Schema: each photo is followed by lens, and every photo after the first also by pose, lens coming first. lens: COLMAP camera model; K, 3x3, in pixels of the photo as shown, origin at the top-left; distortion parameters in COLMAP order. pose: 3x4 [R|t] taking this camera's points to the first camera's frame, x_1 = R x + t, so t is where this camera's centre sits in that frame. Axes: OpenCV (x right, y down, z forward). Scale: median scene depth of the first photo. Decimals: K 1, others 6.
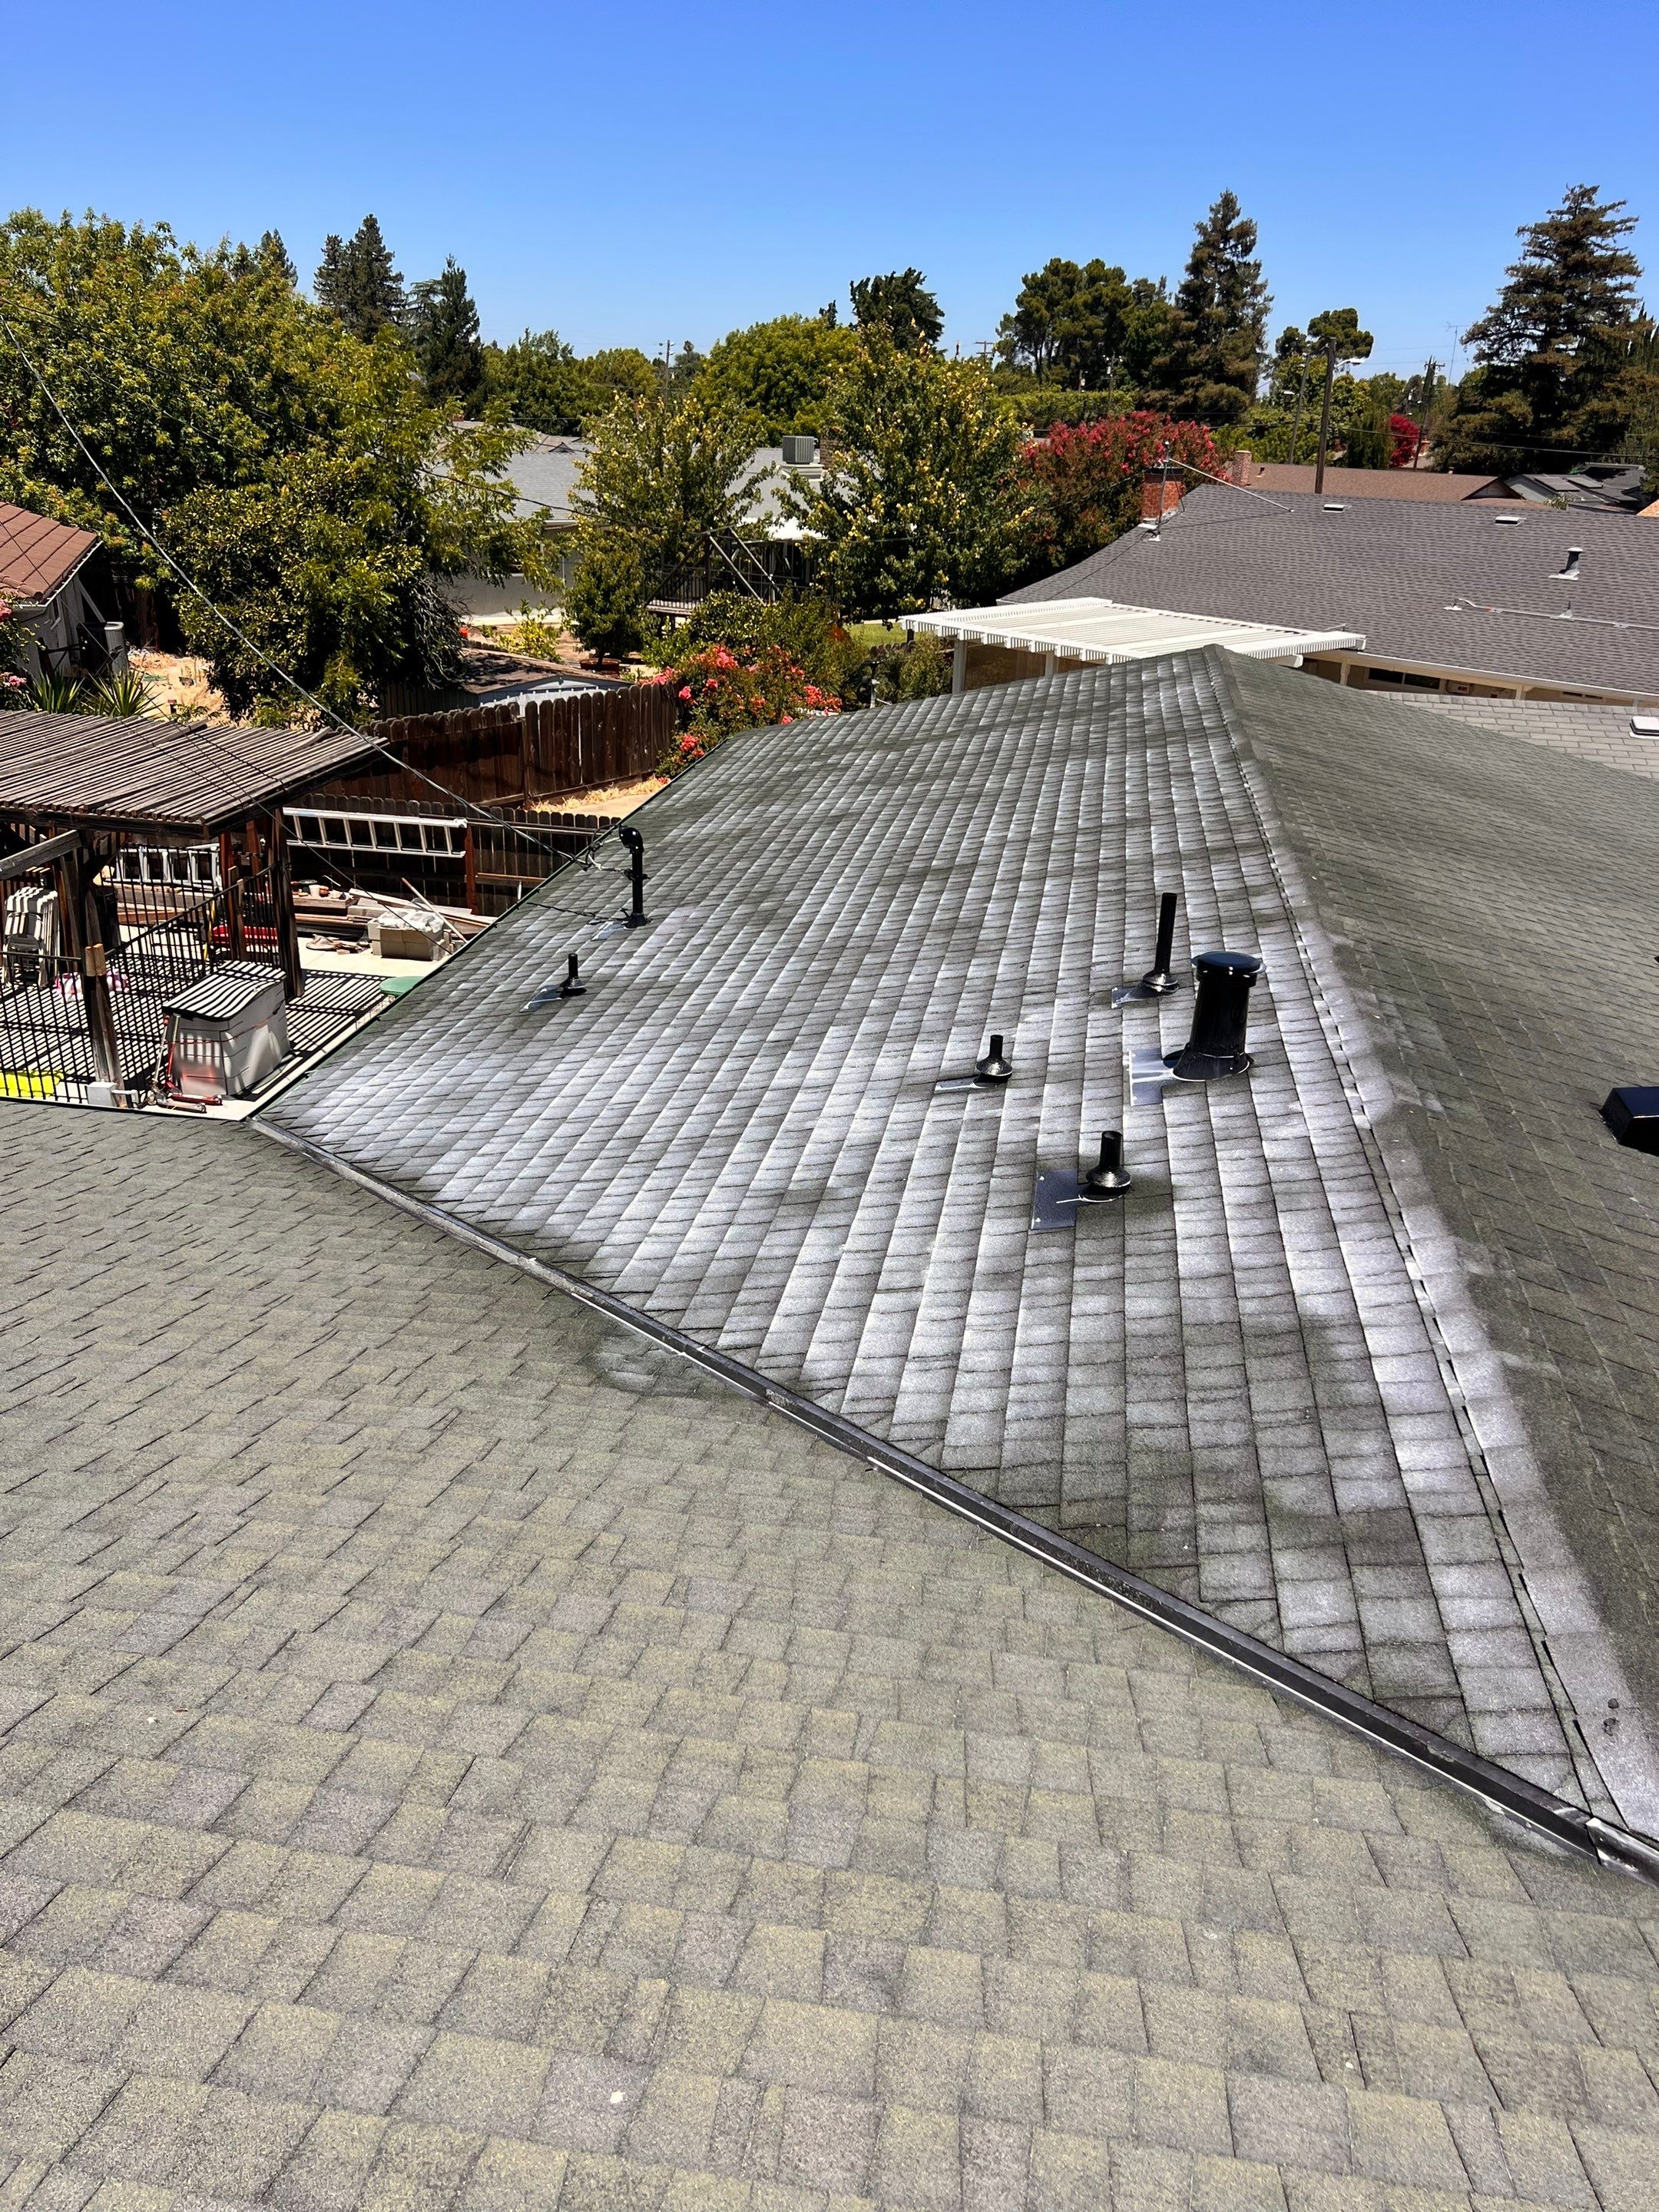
lens RADIAL K [[1712.1, 0, 825.3], [0, 1712.1, 1132.1], [0, 0, 1]] dist [0.044426, -0.052850]
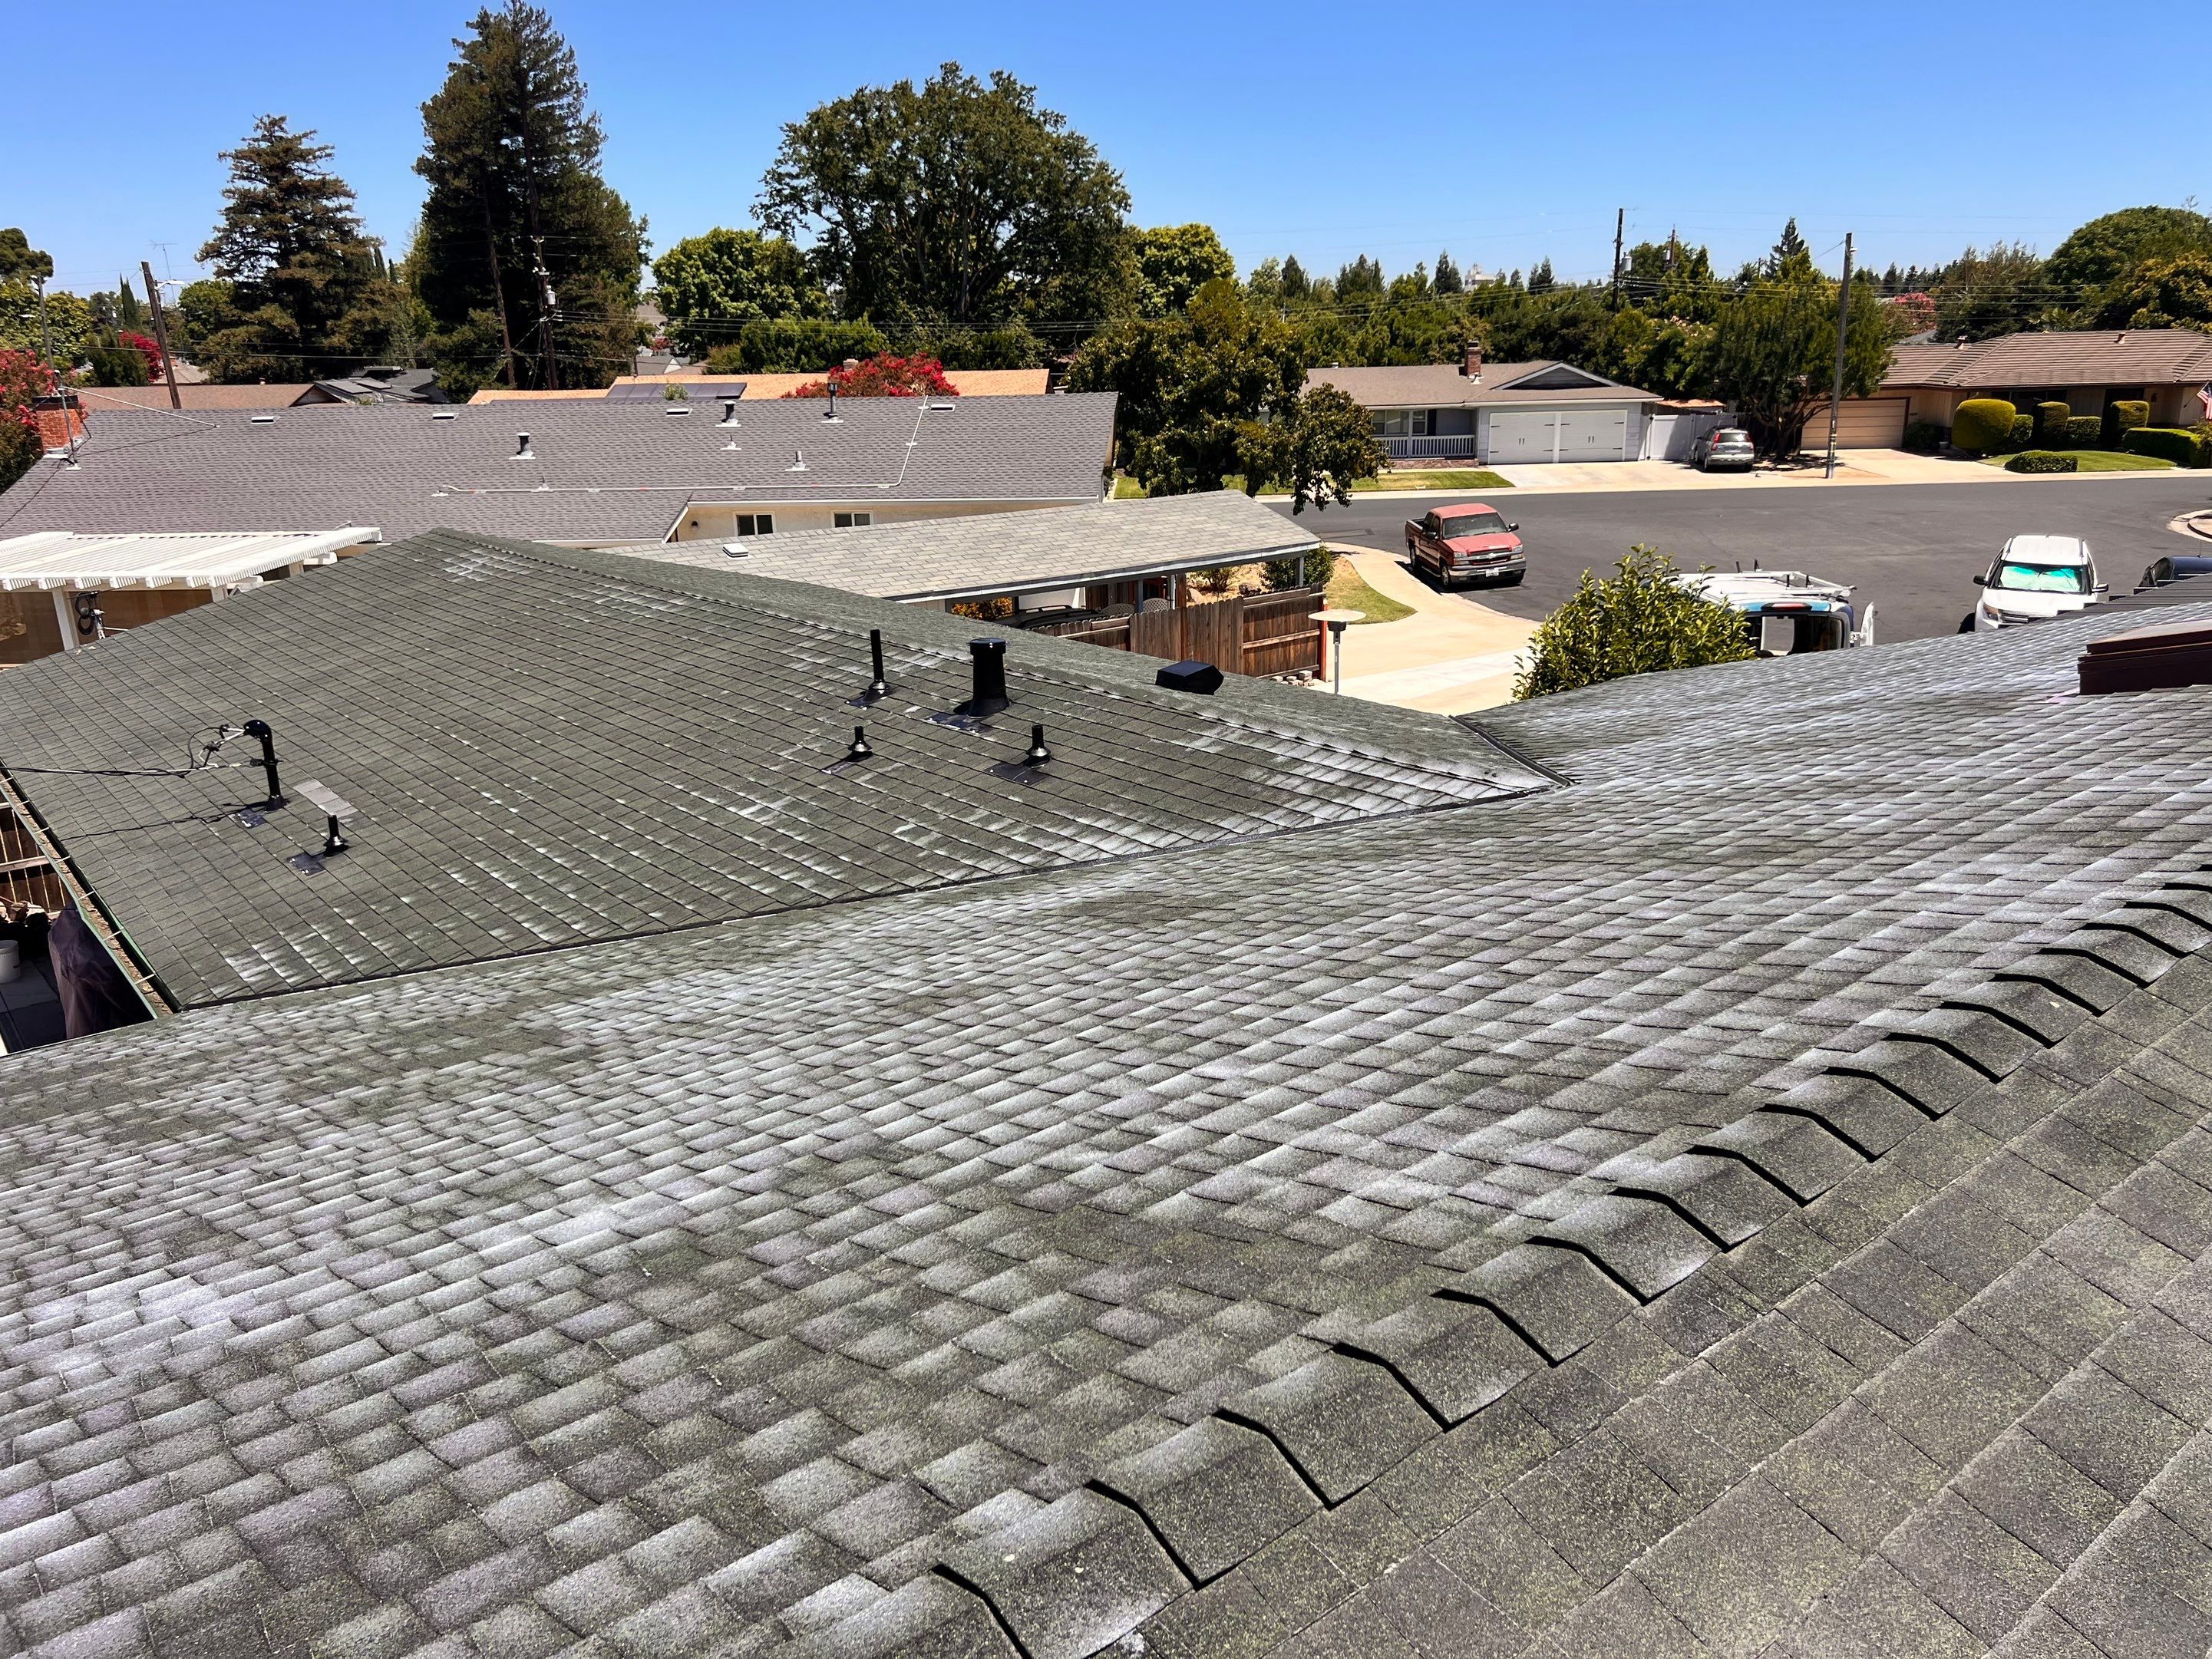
lens RADIAL K [[1694.7, 0, 1176.0], [0, 1694.7, 806.8], [0, 0, 1]] dist [0.070407, -0.077402]
pose [[0.653156, -0.254909, 0.713028, -0.133646], [0.336220, 0.941351, 0.028547, 0.010452], [-0.678486, 0.221089, 0.700555, -0.040064]]
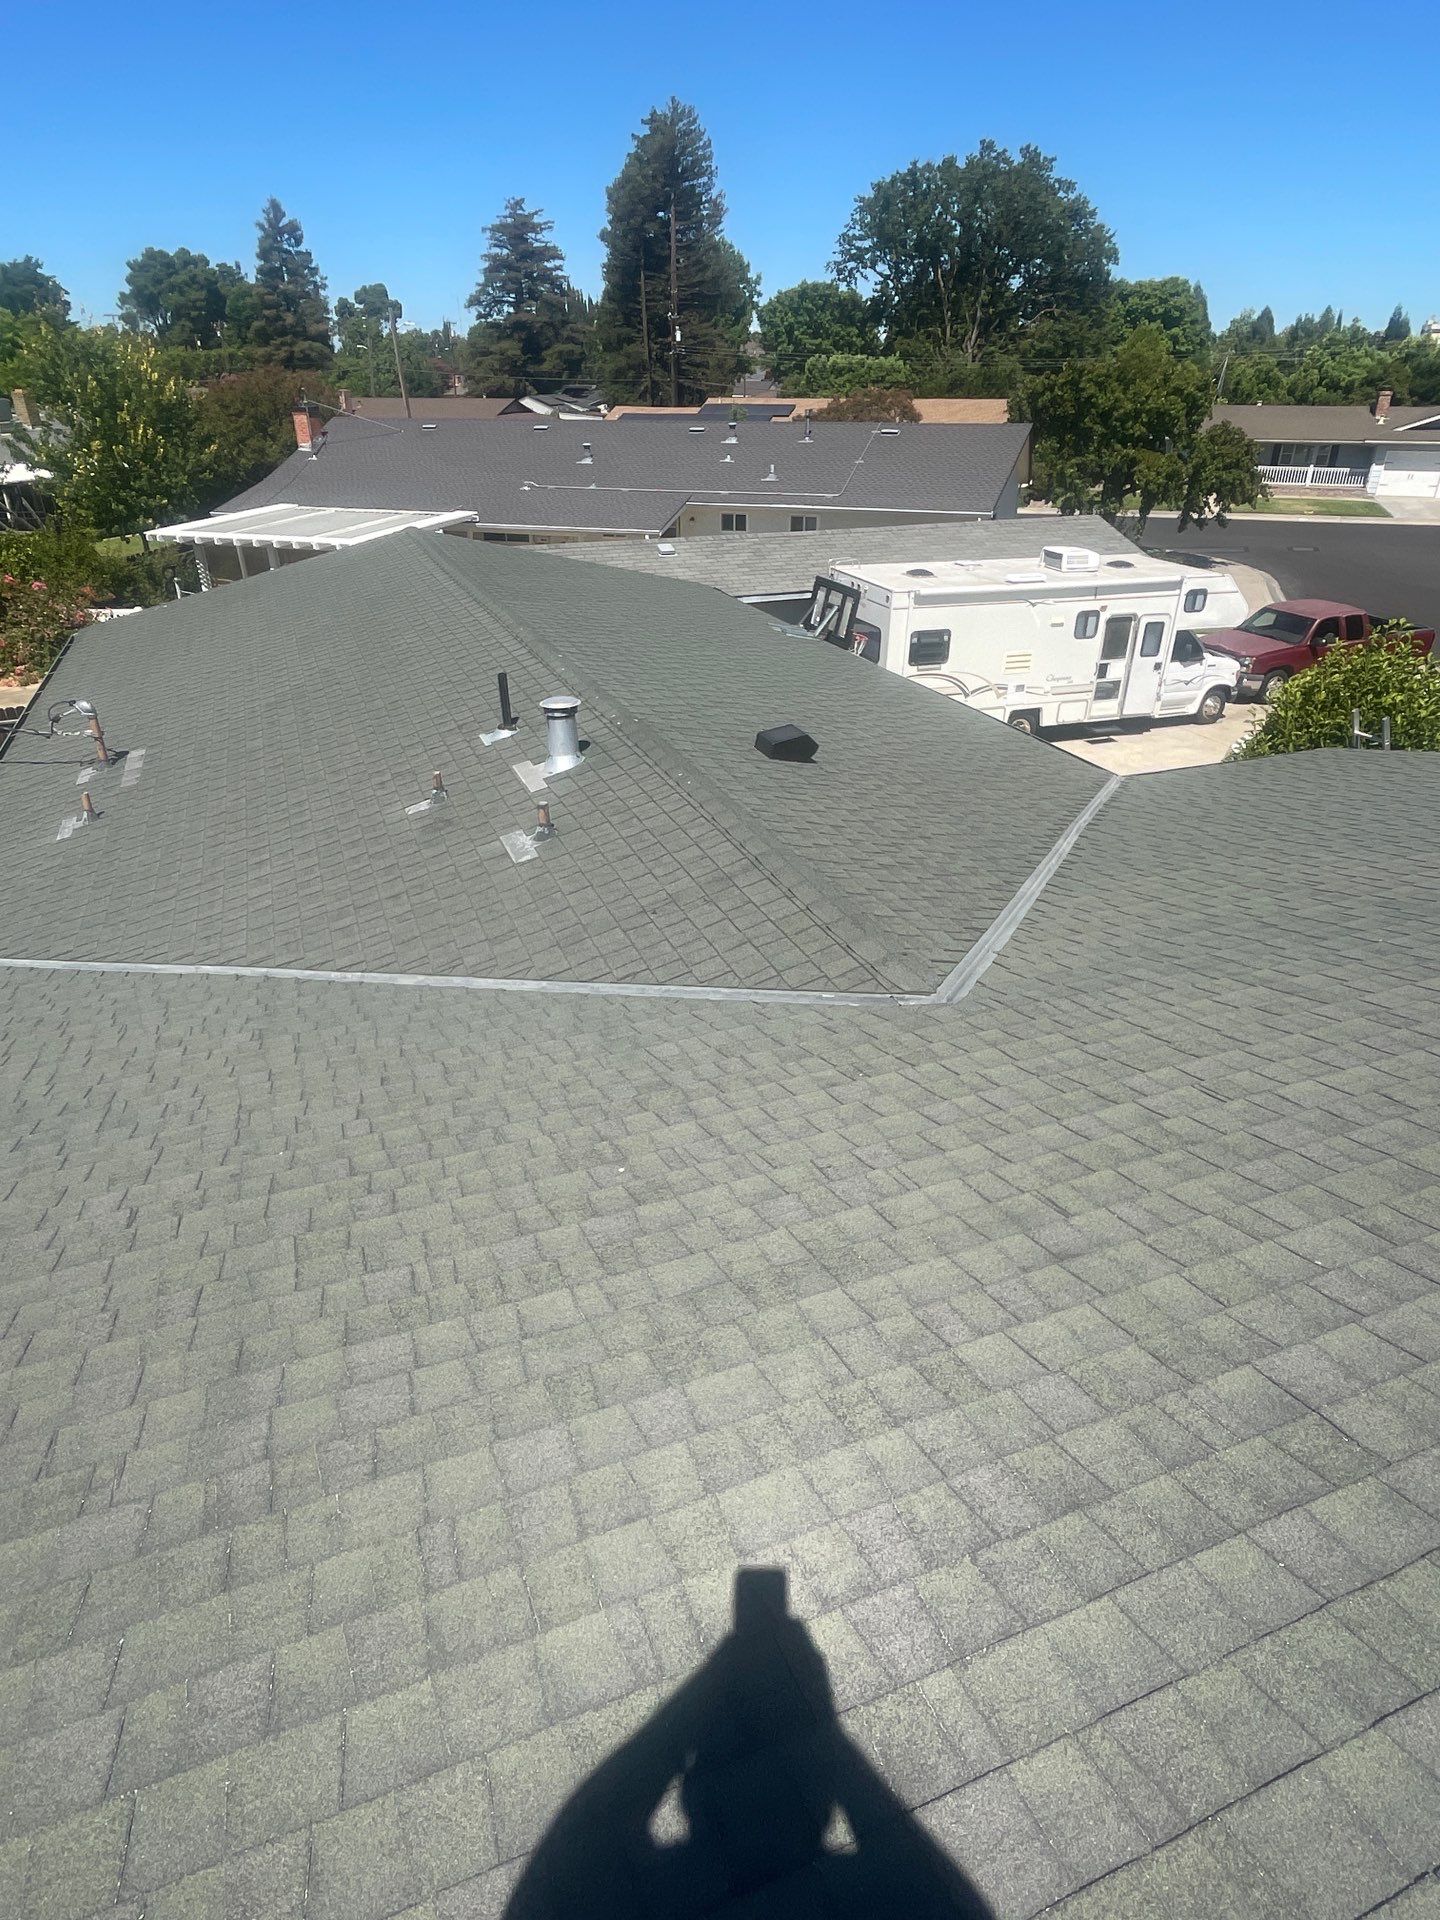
lens RADIAL K [[1139.0, 0, 751.2], [0, 1139.0, 970.4], [0, 0, 1]] dist [-0.002519, -0.001465]
pose [[0.855310, -0.278565, 0.436859, -0.029489], [0.233798, 0.959952, 0.154371, 0.005064], [-0.462366, -0.029898, 0.886185, -0.023311]]
